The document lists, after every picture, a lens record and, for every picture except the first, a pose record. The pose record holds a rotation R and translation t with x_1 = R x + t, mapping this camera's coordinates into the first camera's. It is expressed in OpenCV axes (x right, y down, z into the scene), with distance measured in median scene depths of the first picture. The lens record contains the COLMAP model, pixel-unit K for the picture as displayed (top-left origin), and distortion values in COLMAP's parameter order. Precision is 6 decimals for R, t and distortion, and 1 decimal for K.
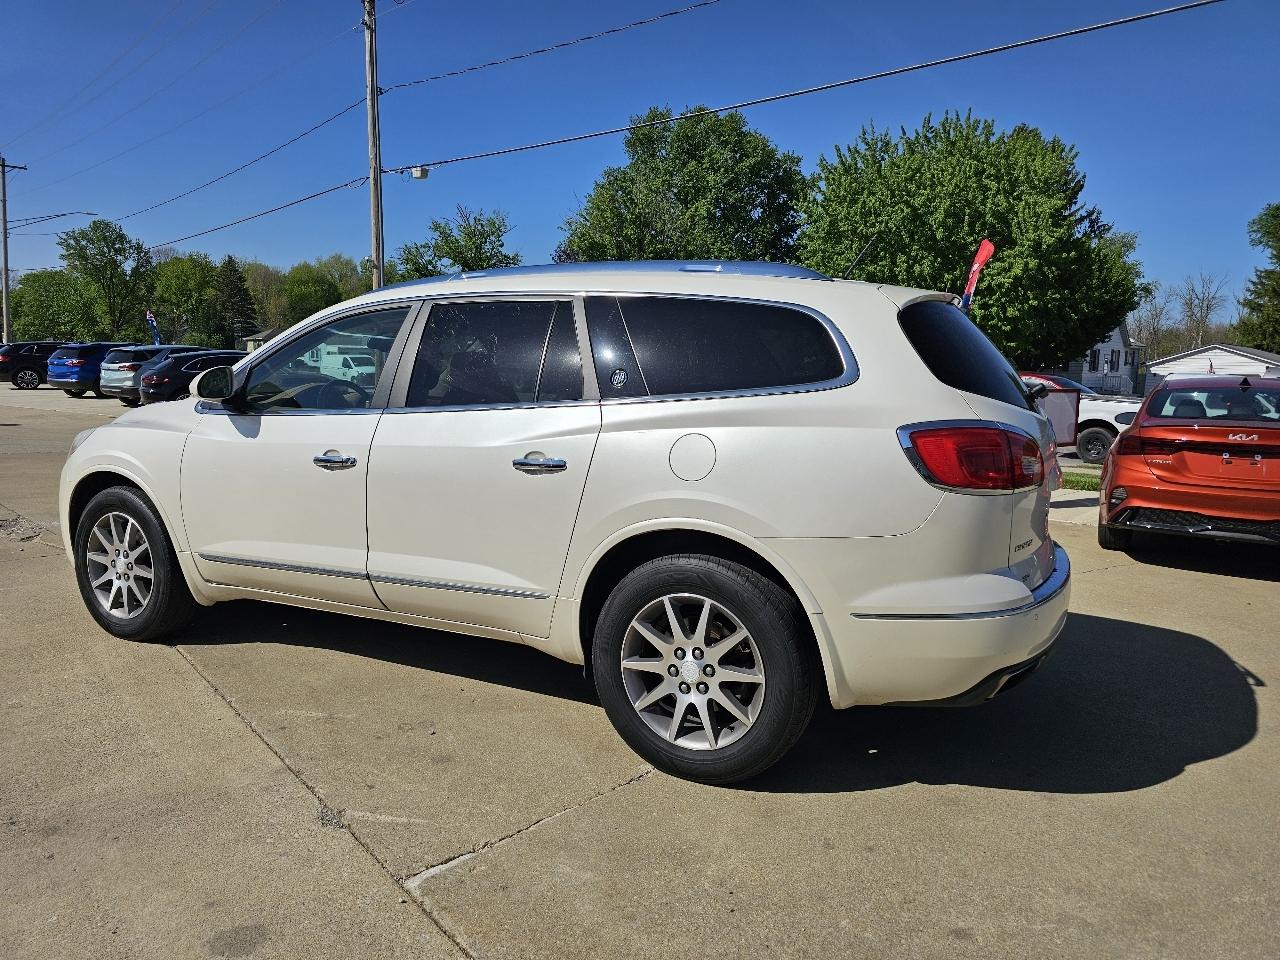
lens RADIAL K [[869.2, 0, 638.5], [0, 869.2, 455.1], [0, 0, 1]] dist [0.041770, -0.033773]
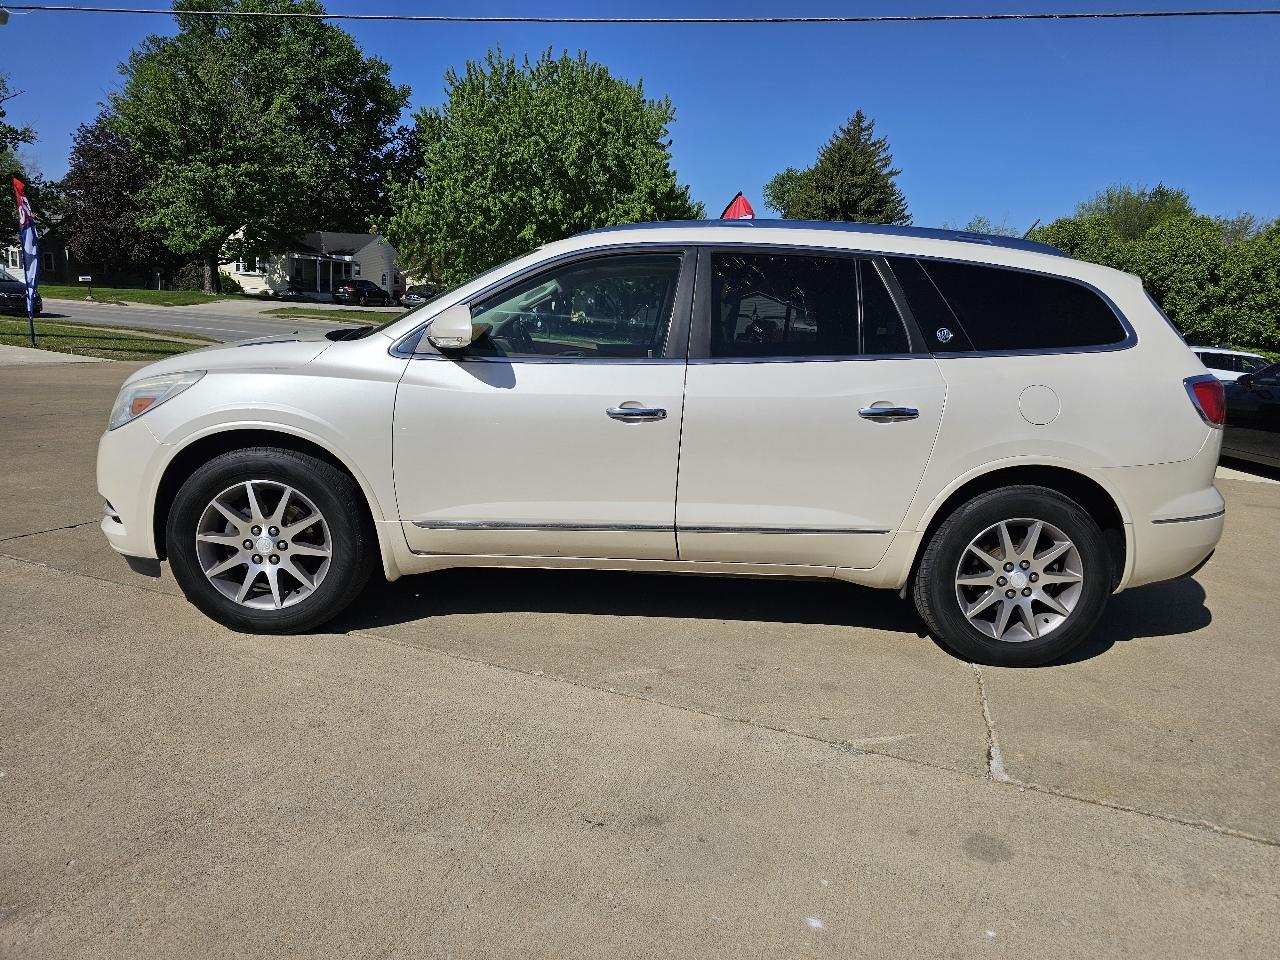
lens RADIAL K [[869.2, 0, 651.2], [0, 869.2, 457.8], [0, 0, 1]] dist [0.041770, -0.033773]
pose [[0.871853, -0.047663, 0.487442, -0.099046], [0.004908, 0.996054, 0.088617, -0.003506], [-0.489742, -0.074869, 0.868647, 0.019741]]
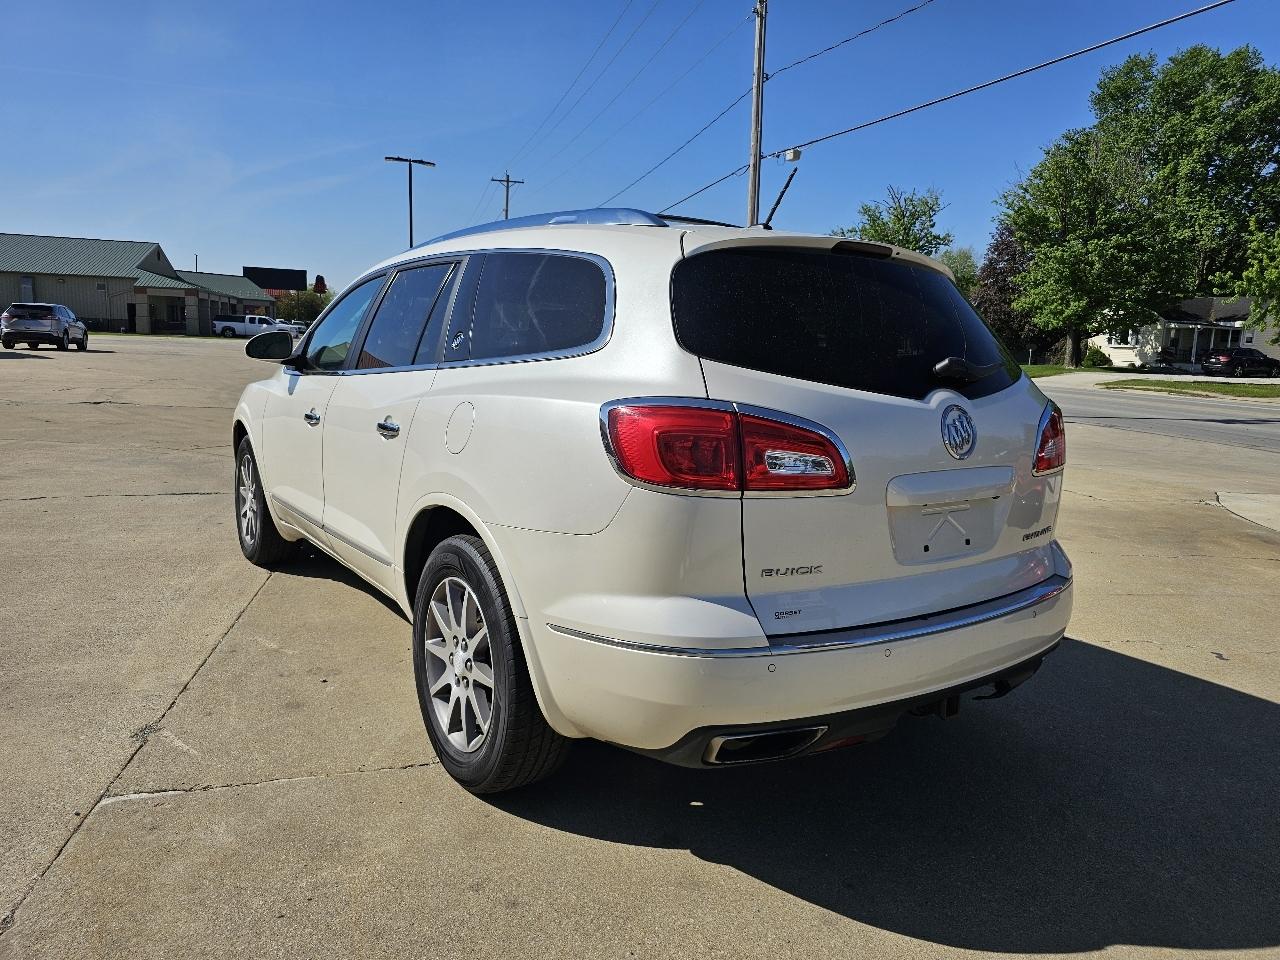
lens RADIAL K [[869.2, 0, 659.3], [0, 869.2, 462.0], [0, 0, 1]] dist [0.041770, -0.033773]
pose [[0.886073, 0.074969, -0.457444, 0.064713], [-0.064672, 0.997177, 0.038154, -0.001048], [0.459013, -0.004224, 0.888420, 0.028338]]
